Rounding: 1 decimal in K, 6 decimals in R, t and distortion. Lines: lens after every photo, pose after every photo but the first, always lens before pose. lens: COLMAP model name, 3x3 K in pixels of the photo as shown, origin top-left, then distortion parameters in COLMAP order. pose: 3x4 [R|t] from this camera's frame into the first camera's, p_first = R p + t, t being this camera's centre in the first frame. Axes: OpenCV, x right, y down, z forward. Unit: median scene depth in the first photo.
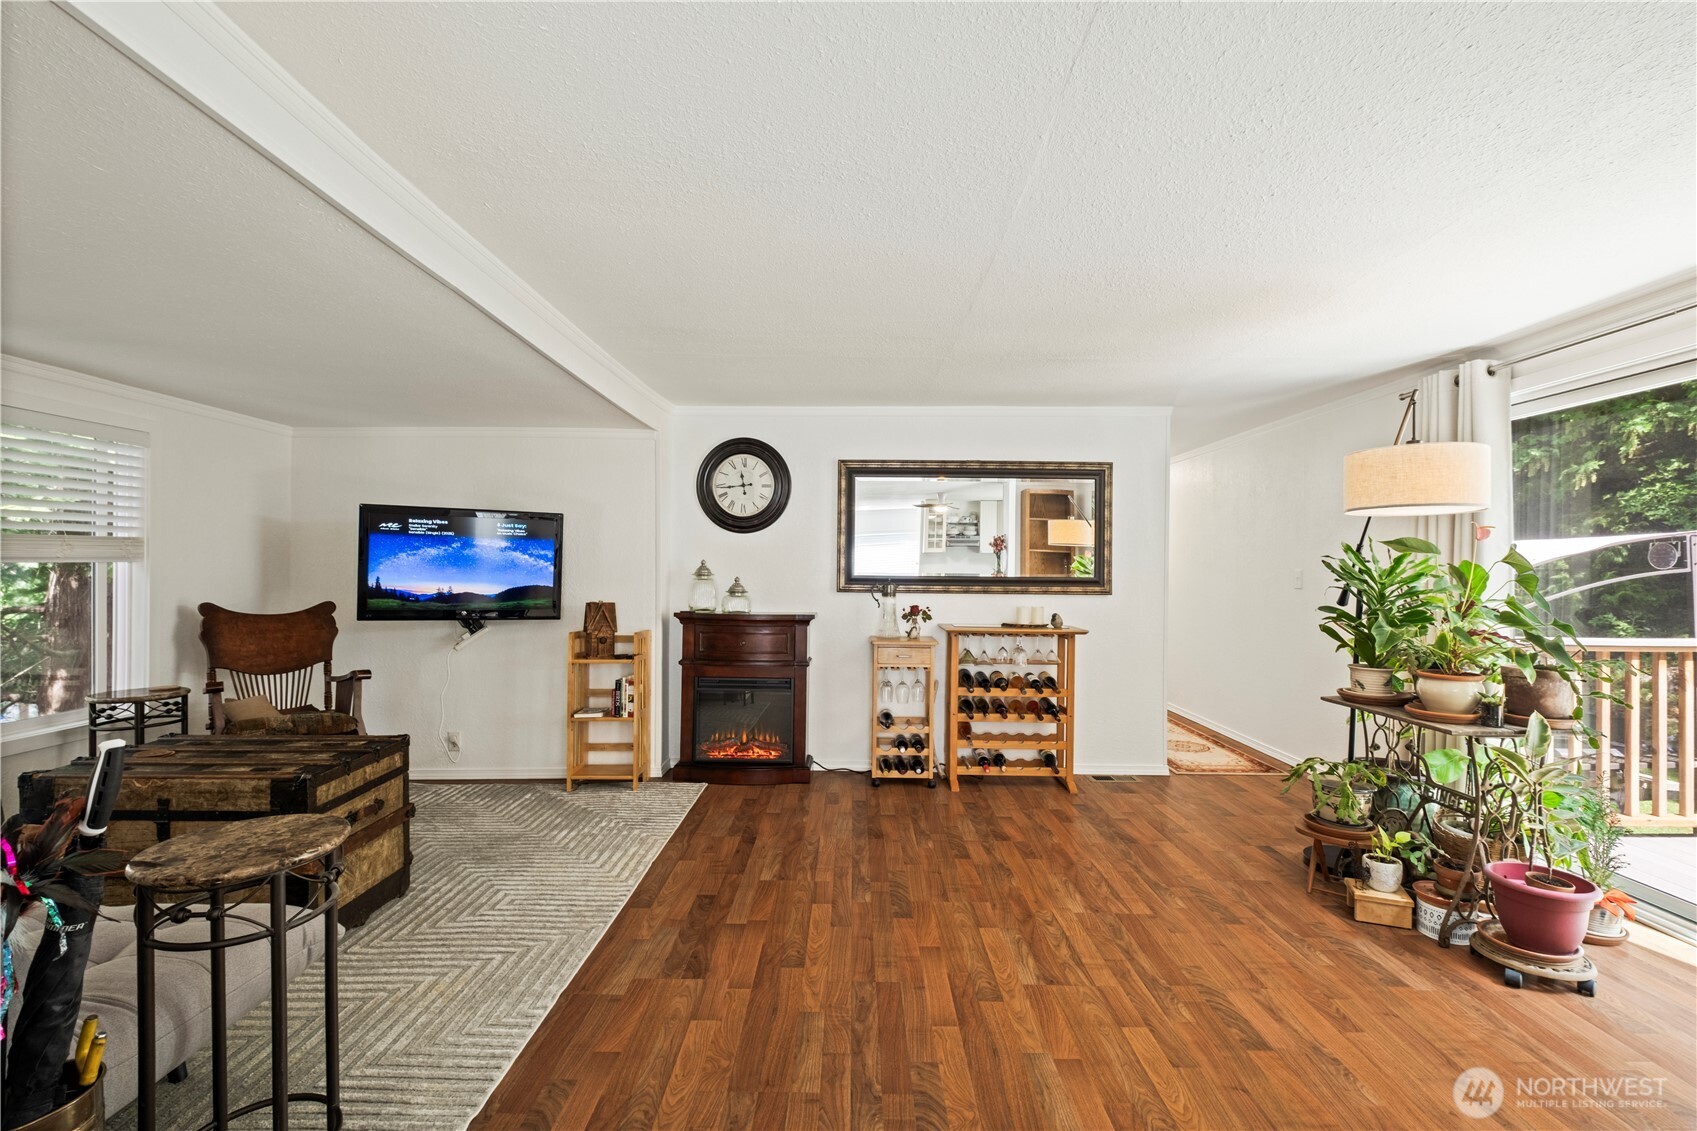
lens RADIAL K [[744.8, 0, 854.6], [0, 744.8, 564.2], [0, 0, 1]] dist [0.006235, -0.005701]
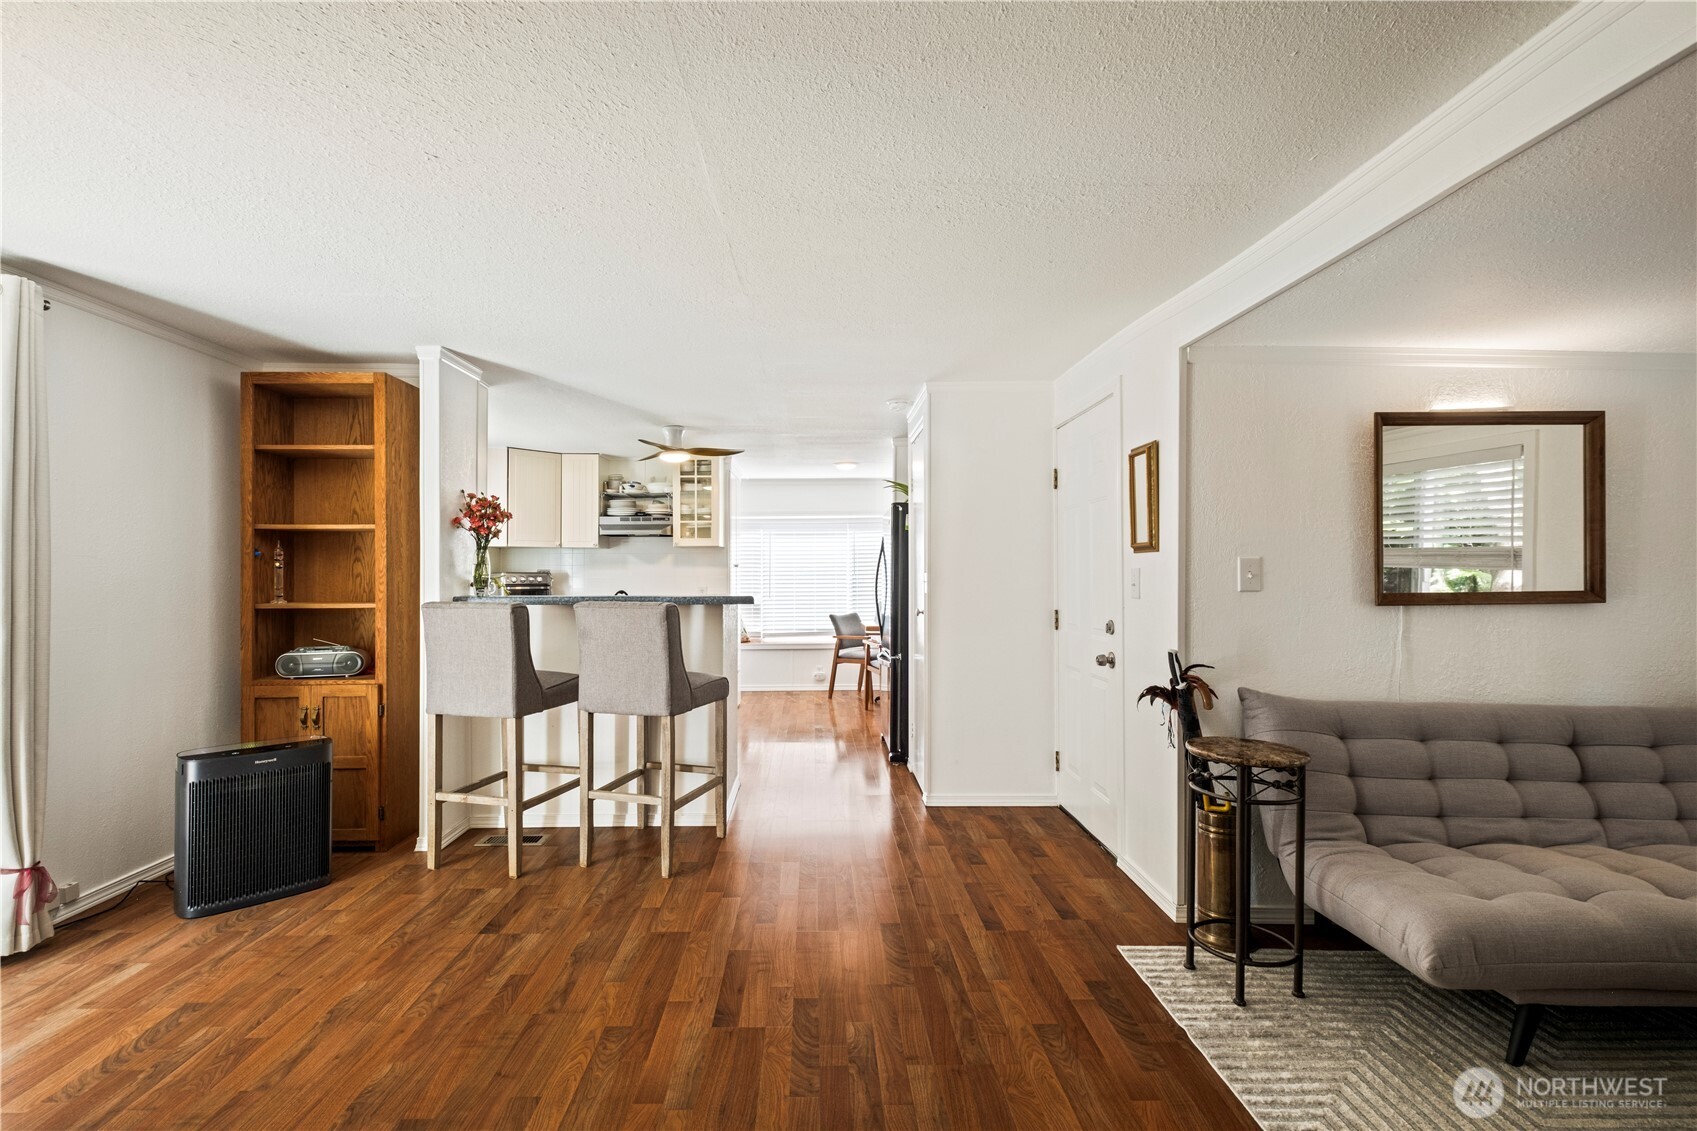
lens RADIAL K [[744.8, 0, 821.8], [0, 744.8, 570.4], [0, 0, 1]] dist [0.006235, -0.005701]
pose [[-0.999886, -0.009316, -0.011892, 0.050142], [-0.009156, 0.999868, -0.013431, 0.007873], [0.012015, -0.013320, -0.999839, 1.114254]]
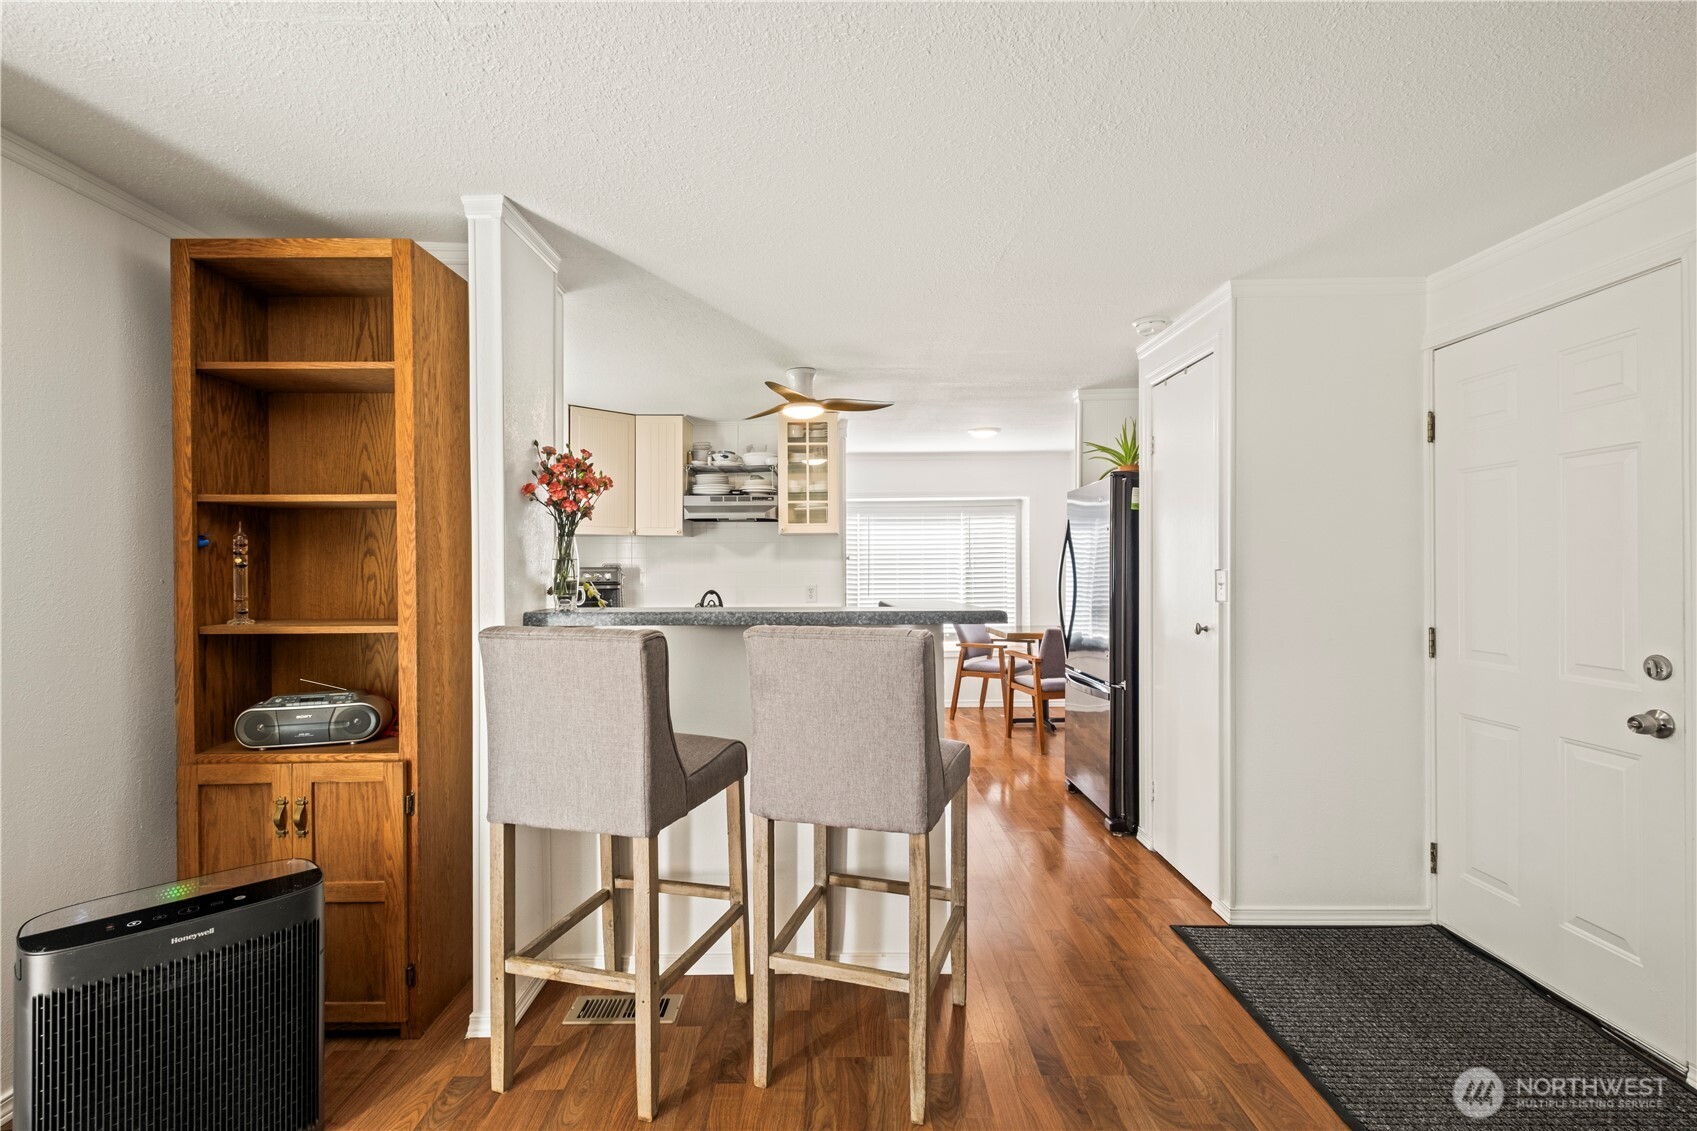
lens RADIAL K [[744.8, 0, 840.3], [0, 744.8, 569.1], [0, 0, 1]] dist [0.006235, -0.005701]
pose [[-0.999965, -0.008114, -0.002241, 0.290197], [-0.008111, 0.999966, -0.001350, -0.003835], [0.002252, -0.001332, -0.999997, 0.693463]]
